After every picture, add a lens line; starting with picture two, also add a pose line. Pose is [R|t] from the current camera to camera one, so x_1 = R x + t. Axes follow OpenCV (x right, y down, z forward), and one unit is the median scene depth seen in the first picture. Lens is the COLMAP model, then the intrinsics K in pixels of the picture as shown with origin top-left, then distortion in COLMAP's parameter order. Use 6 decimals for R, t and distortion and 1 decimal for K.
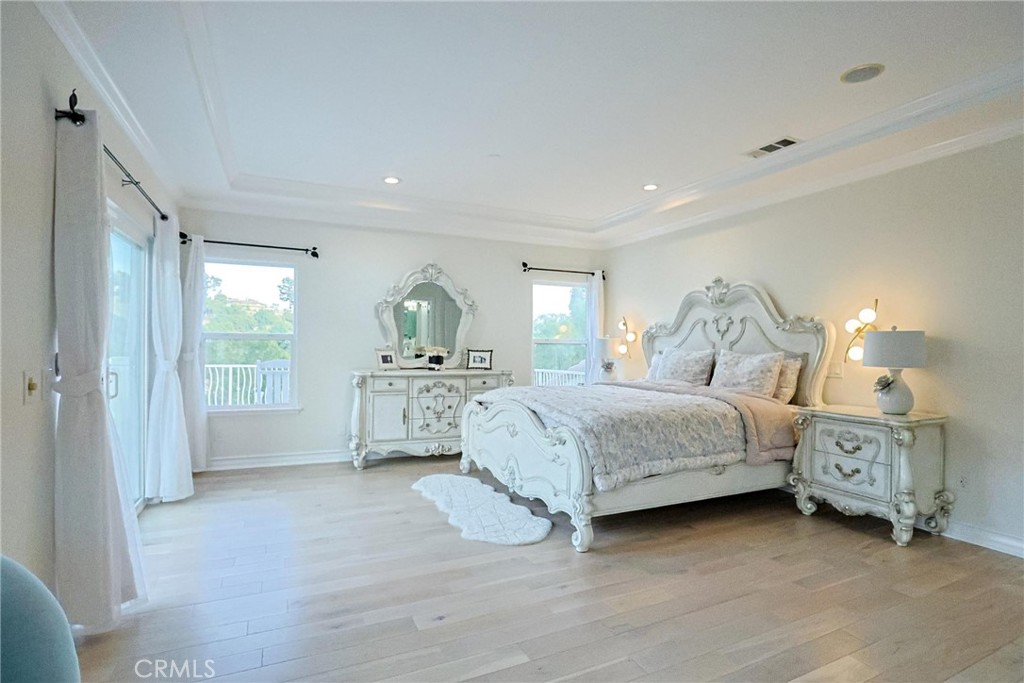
lens RADIAL K [[499.6, 0, 530.3], [0, 499.6, 343.4], [0, 0, 1]] dist [-0.061735, 0.023609]
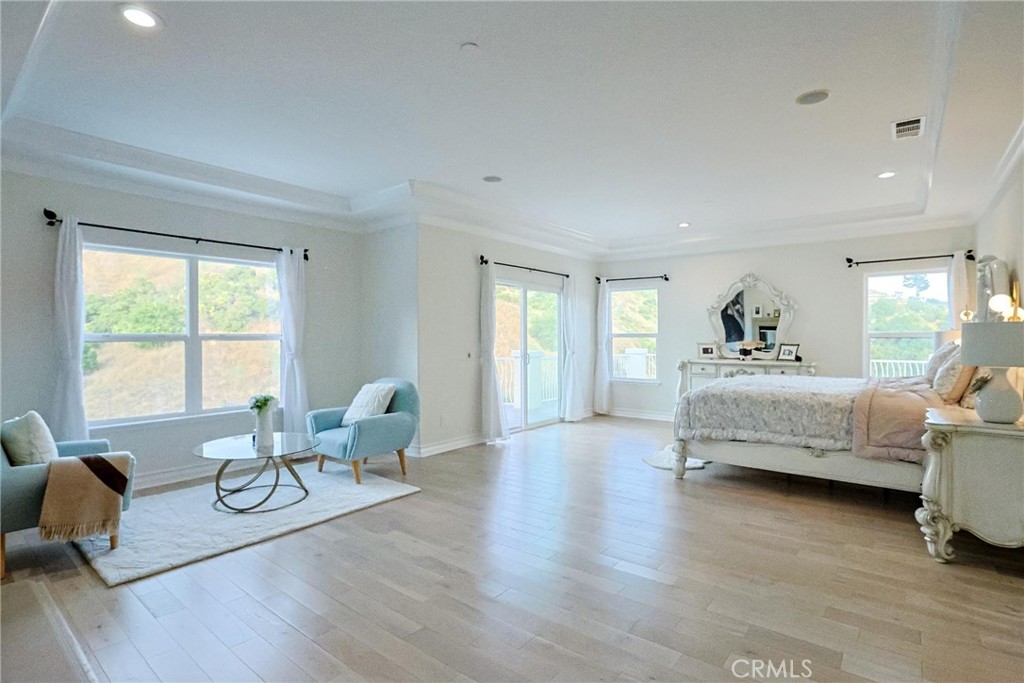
lens RADIAL K [[502.4, 0, 512.0], [0, 502.4, 341.5], [0, 0, 1]] dist [-0.058880, 0.024570]
pose [[0.429085, -0.002452, -0.903261, 0.804825], [0.009840, 0.999950, 0.001959, -0.001252], [0.903210, -0.009728, 0.429088, -0.064287]]
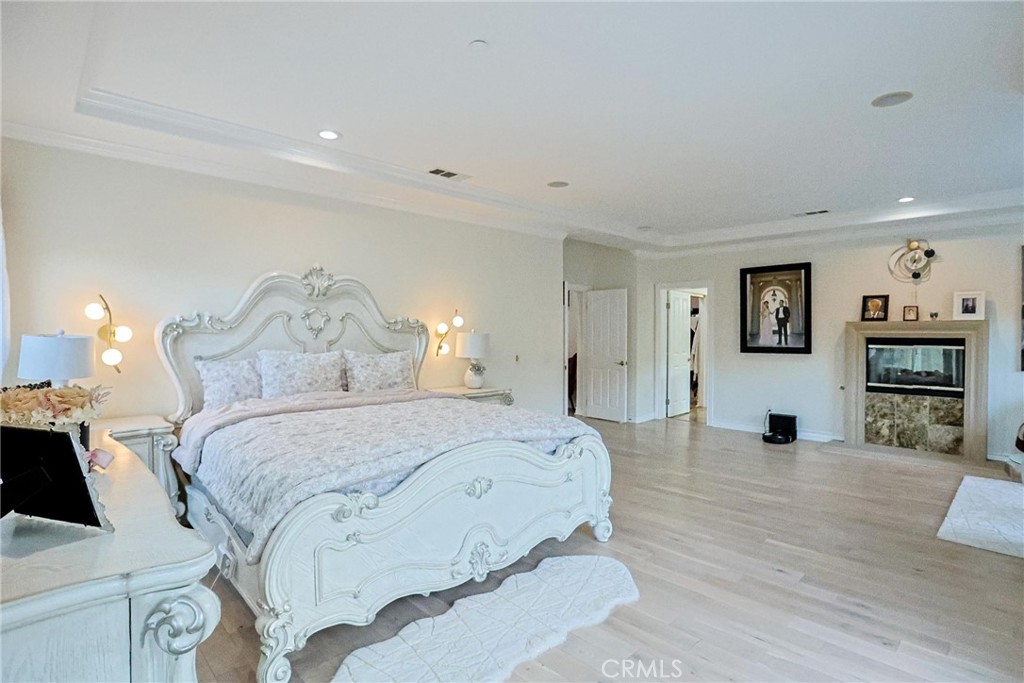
lens RADIAL K [[506.4, 0, 517.1], [0, 506.4, 334.7], [0, 0, 1]] dist [-0.060457, 0.018312]
pose [[-0.287760, -0.014073, 0.957599, -0.553824], [-0.008878, 0.999888, 0.012027, -0.028283], [-0.957662, -0.005041, -0.287852, 0.932452]]
